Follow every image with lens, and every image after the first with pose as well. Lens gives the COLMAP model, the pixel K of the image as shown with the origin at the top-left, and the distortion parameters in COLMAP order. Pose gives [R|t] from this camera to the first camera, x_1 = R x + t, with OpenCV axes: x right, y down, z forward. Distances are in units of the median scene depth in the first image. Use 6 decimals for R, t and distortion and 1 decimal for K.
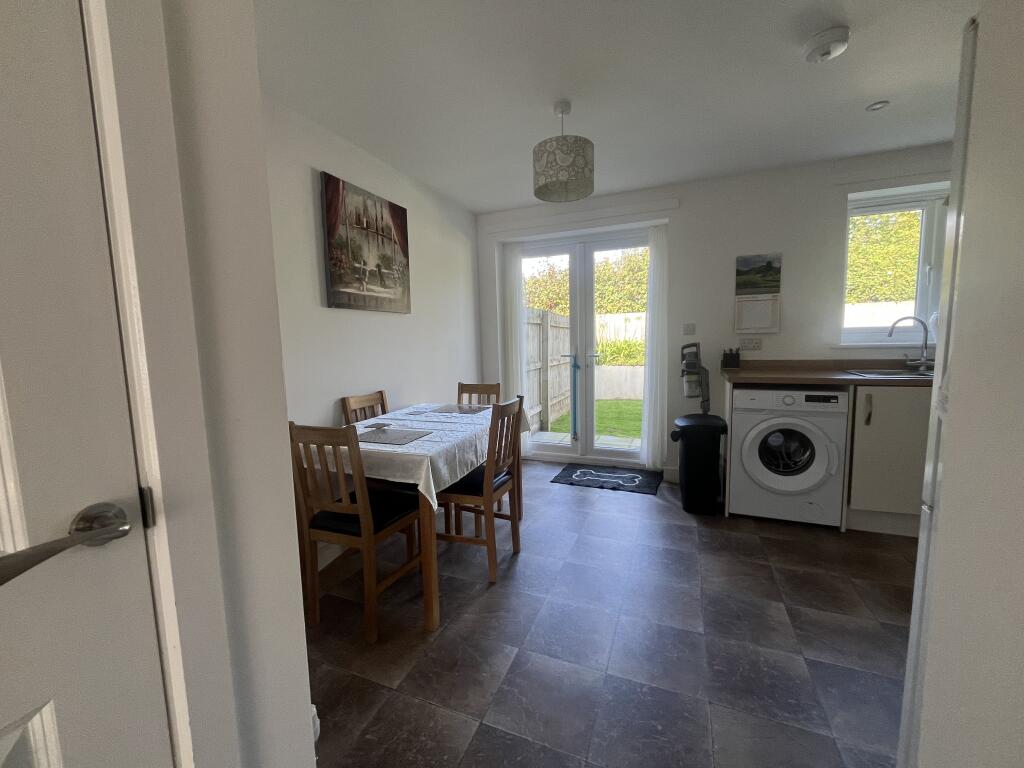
lens RADIAL K [[414.8, 0, 511.3], [0, 414.8, 382.6], [0, 0, 1]] dist [-0.002197, -0.000454]
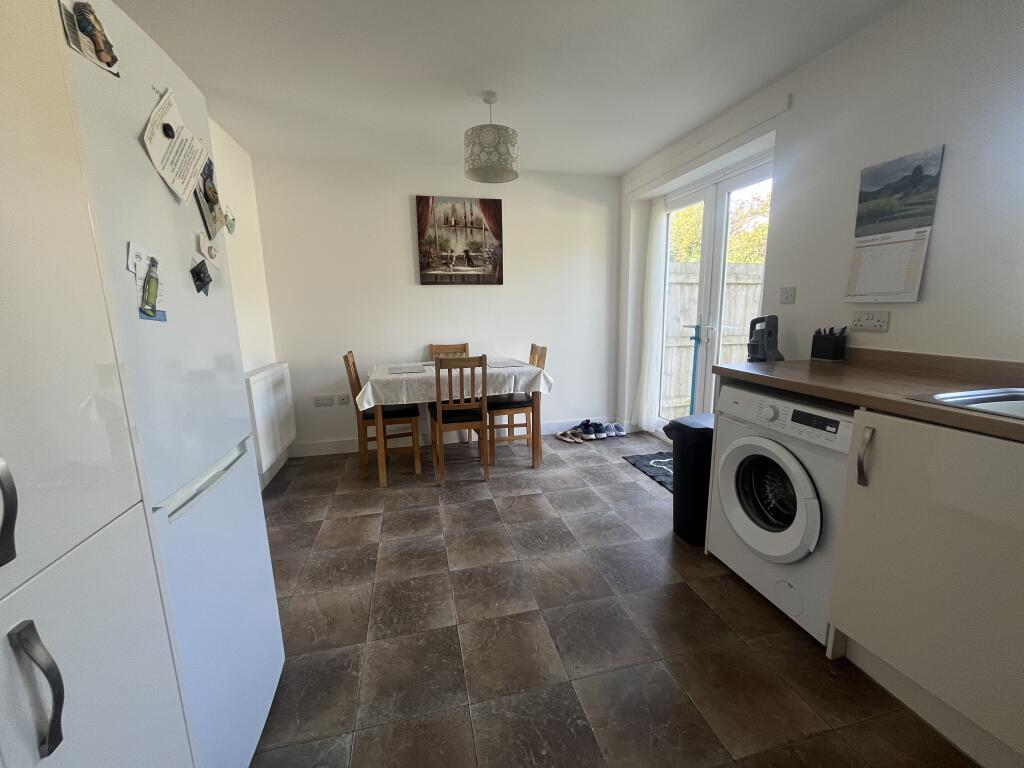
lens RADIAL K [[414.8, 0, 509.2], [0, 414.8, 384.2], [0, 0, 1]] dist [-0.002197, -0.000454]
pose [[0.584177, 0.164294, -0.794824, 0.907939], [-0.084784, 0.986293, 0.141557, -0.054956], [0.807186, -0.015306, 0.590099, 0.300411]]
